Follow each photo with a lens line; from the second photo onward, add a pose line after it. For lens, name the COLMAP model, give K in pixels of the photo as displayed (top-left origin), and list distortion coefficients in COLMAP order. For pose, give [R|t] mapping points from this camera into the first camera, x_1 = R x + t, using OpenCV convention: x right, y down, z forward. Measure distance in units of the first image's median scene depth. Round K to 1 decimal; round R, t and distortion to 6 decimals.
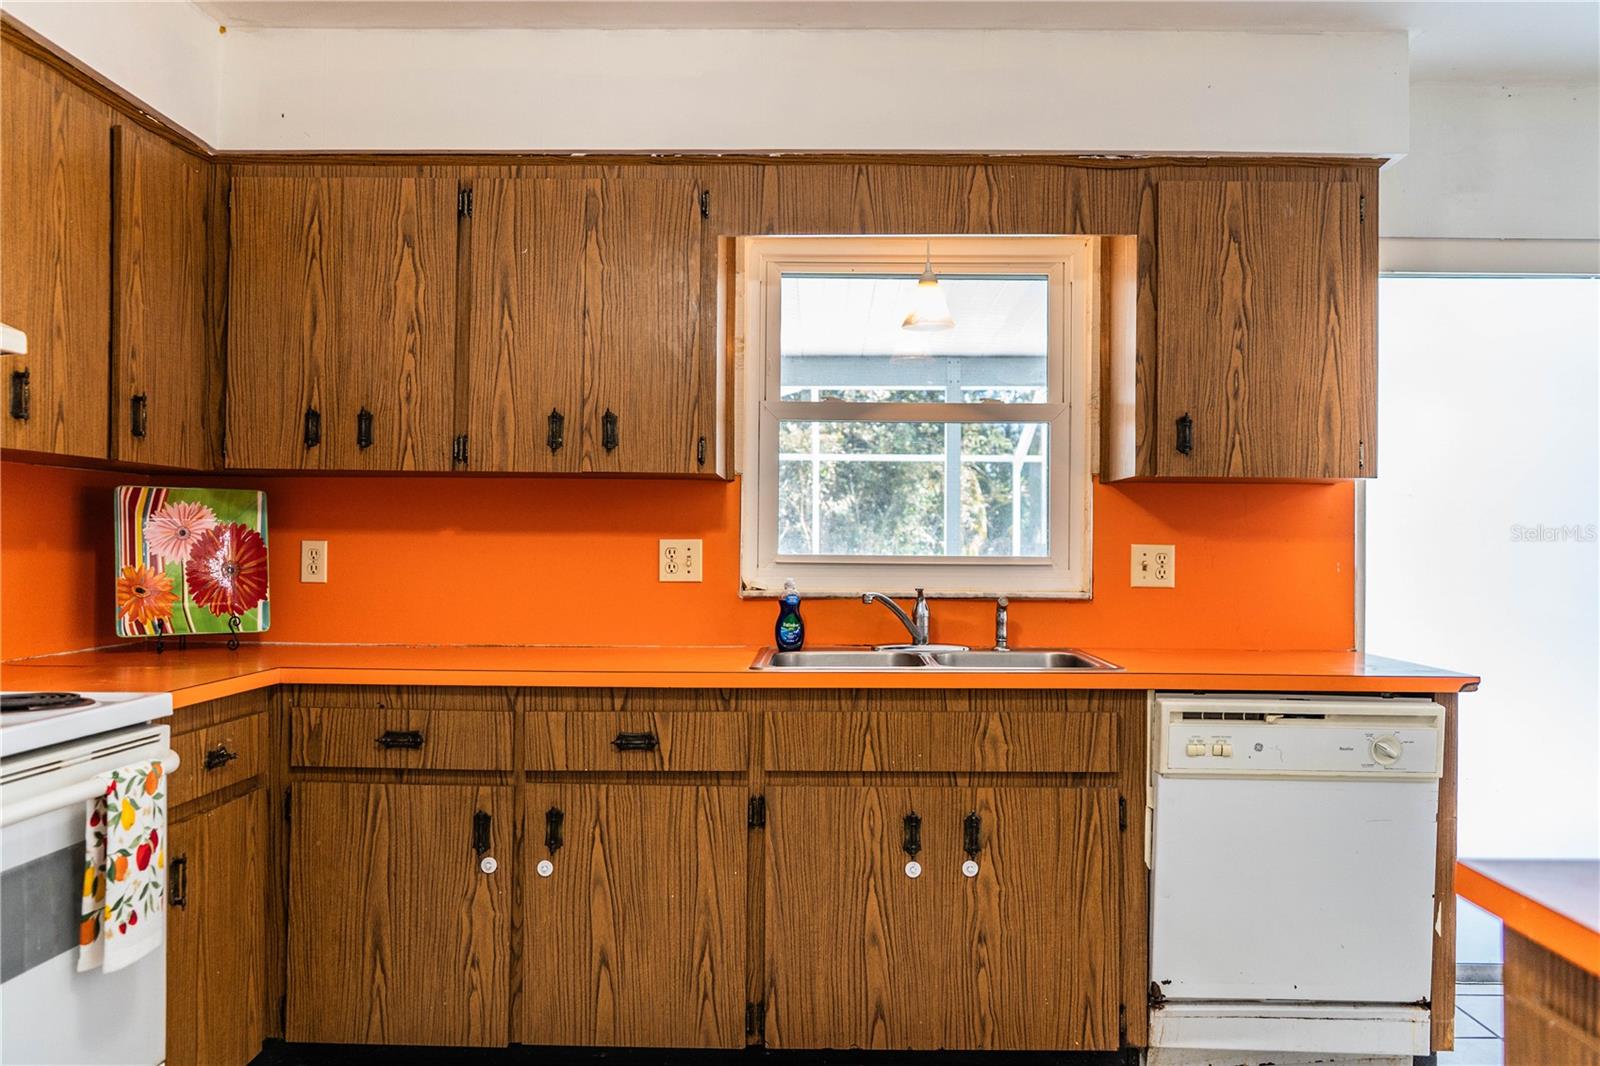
lens RADIAL K [[1282.0, 0, 806.8], [0, 1282.0, 533.5], [0, 0, 1]] dist [-0.015796, 0.015463]
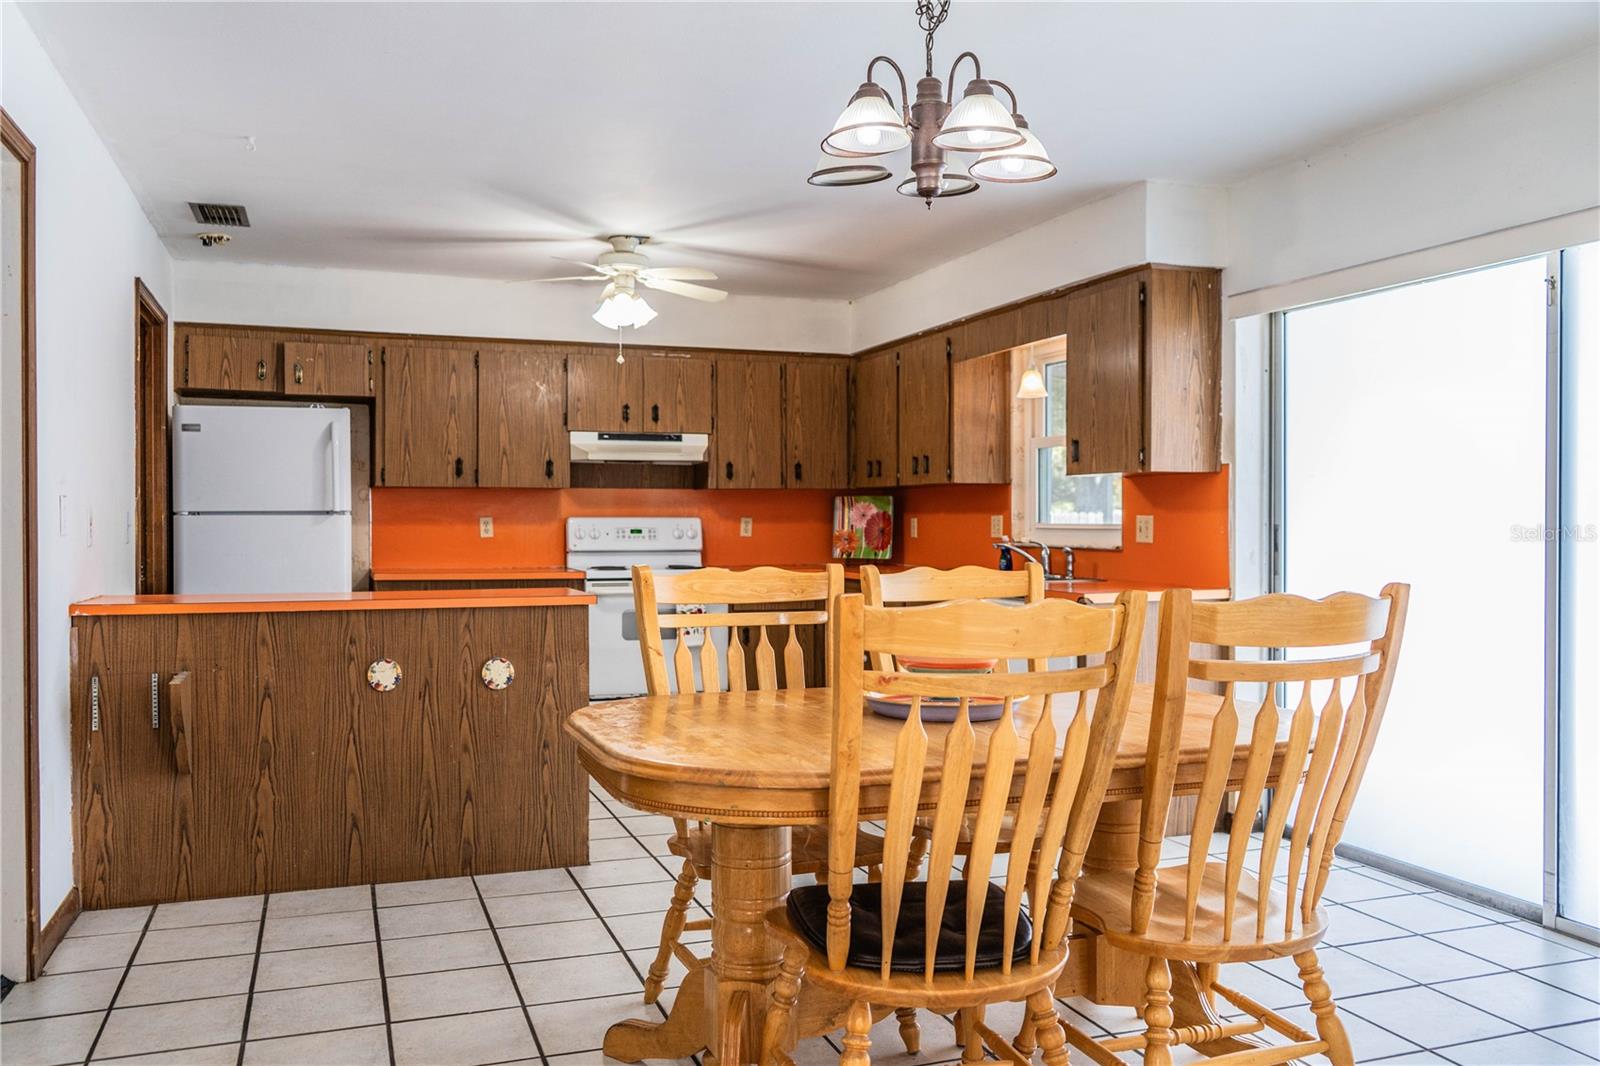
lens RADIAL K [[1282.0, 0, 803.3], [0, 1282.0, 539.6], [0, 0, 1]] dist [-0.015796, 0.015463]
pose [[0.359588, 0.006025, -0.933092, 1.742163], [0.012875, 0.999852, 0.011418, 0.016487], [0.933022, -0.016119, 0.359457, 0.056626]]
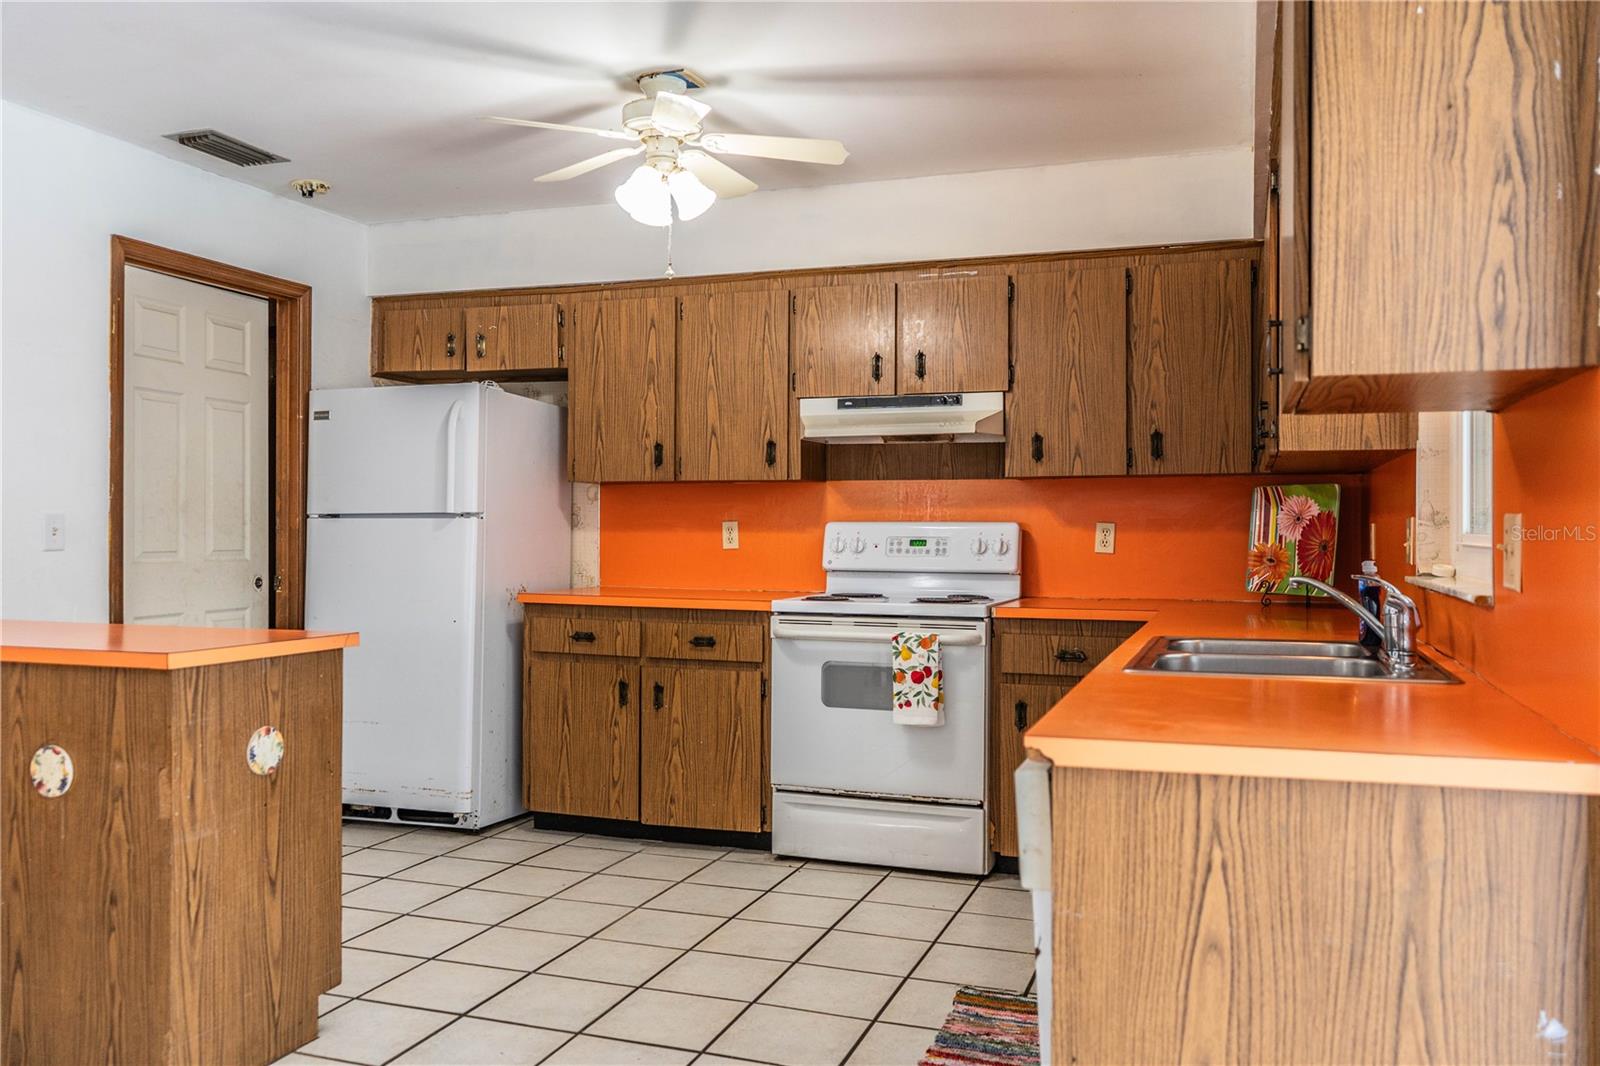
lens RADIAL K [[1282.0, 0, 800.9], [0, 1282.0, 533.2], [0, 0, 1]] dist [-0.015796, 0.015463]
pose [[-0.314909, -0.004353, -0.949112, 0.993321], [0.004302, 0.999973, -0.006014, 0.021565], [0.949112, -0.005977, -0.314881, 0.973046]]
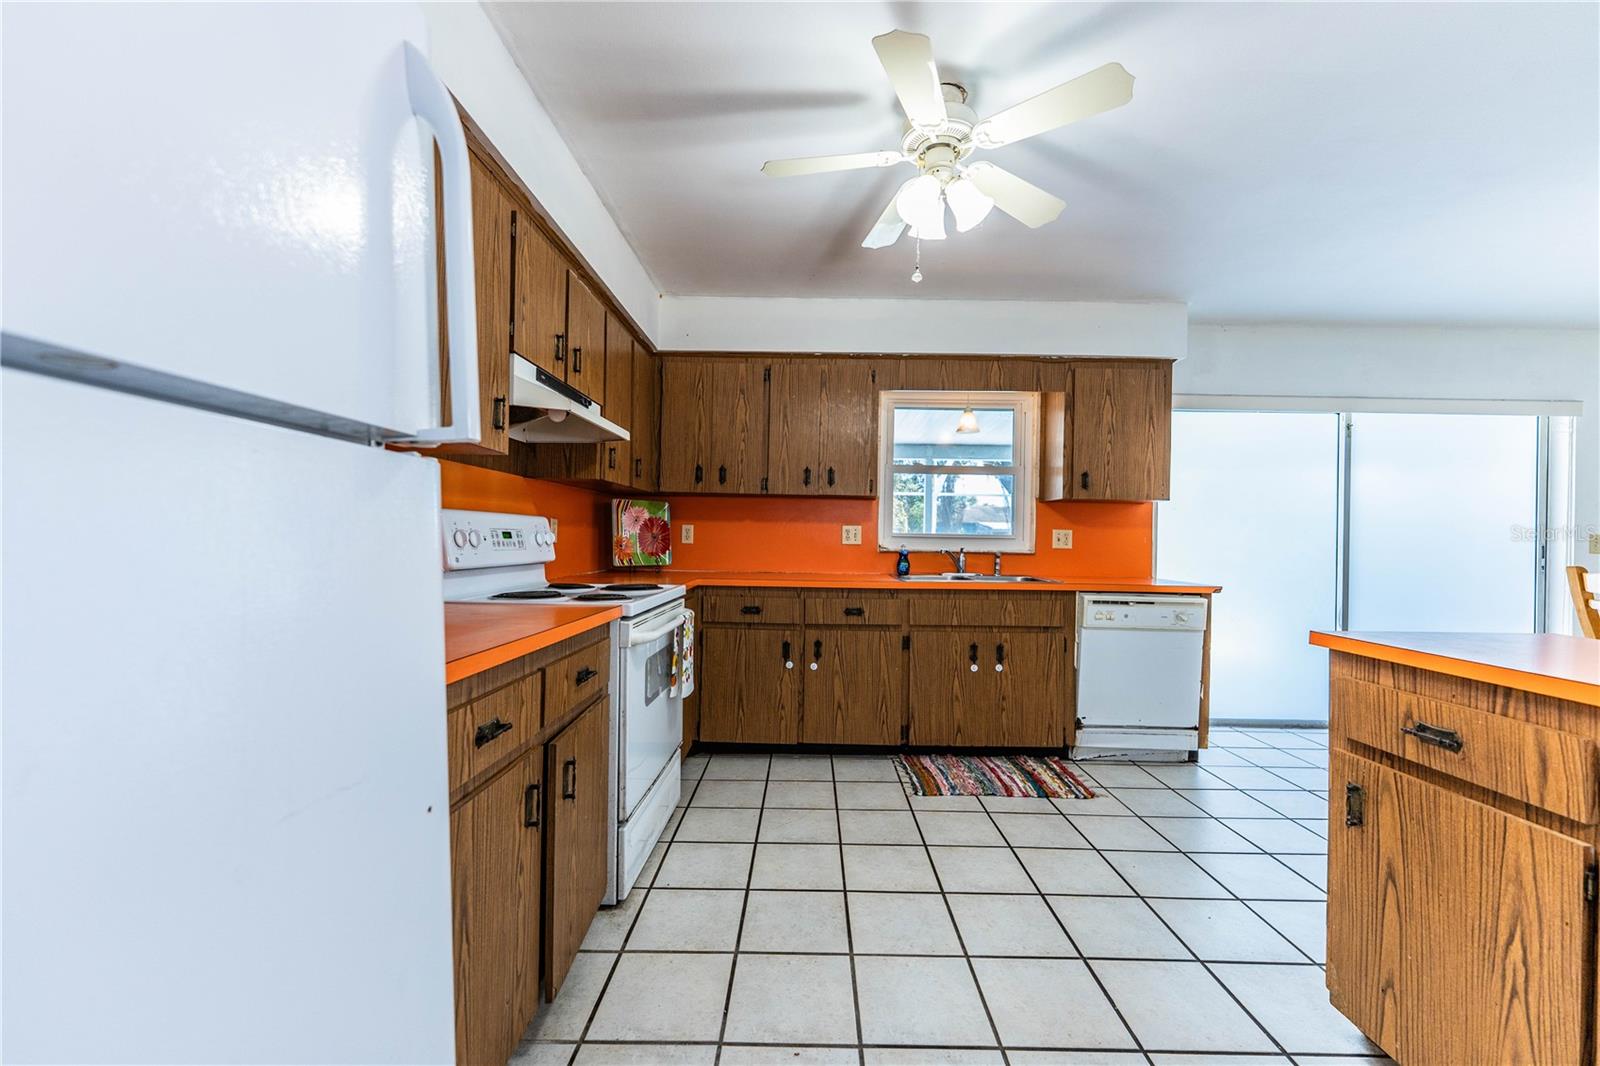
lens RADIAL K [[640.0, 0, 803.8], [0, 640.0, 537.6], [0, 0, 1]] dist [0.002294, -0.001895]
pose [[0.999952, 0.008503, 0.004883, -0.208408], [-0.008549, 0.999918, 0.009562, 0.017413], [-0.004801, -0.009603, 0.999942, -0.133345]]
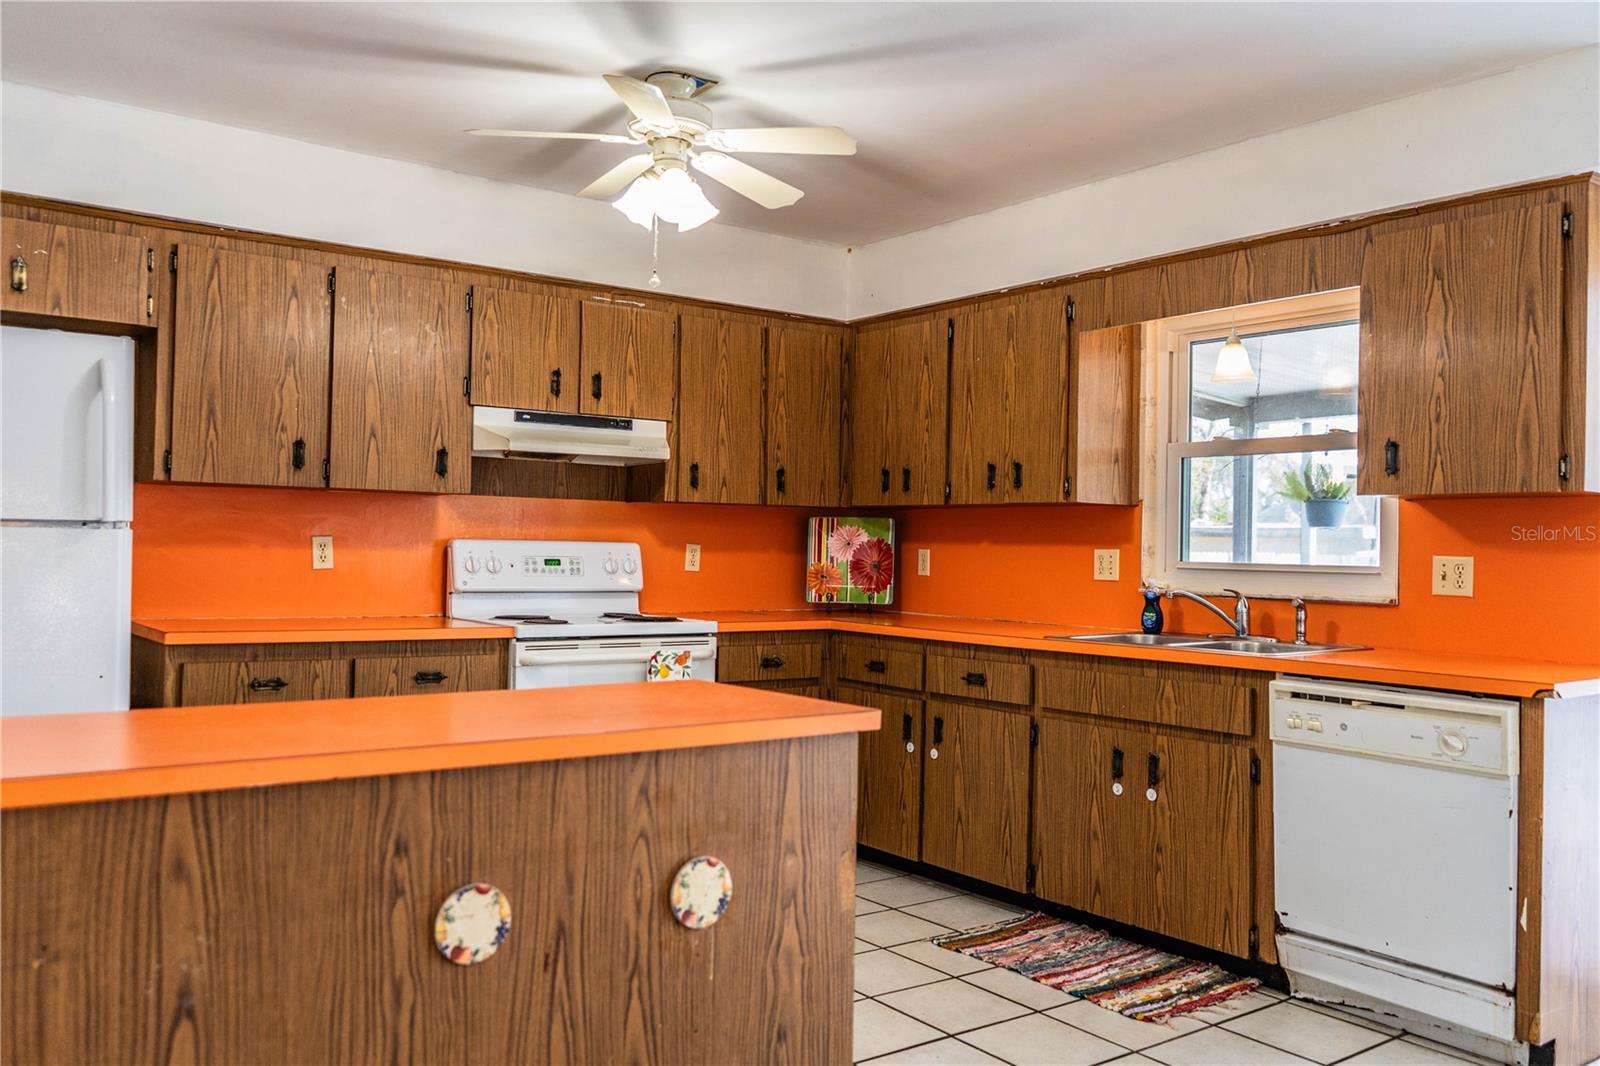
lens RADIAL K [[1282.0, 0, 801.9], [0, 1282.0, 536.1], [0, 0, 1]] dist [-0.015796, 0.015463]
pose [[0.610287, -0.003300, -0.792174, 0.870096], [-0.005512, 0.999949, -0.008411, 0.004254], [0.792162, 0.009500, 0.610238, -0.098000]]
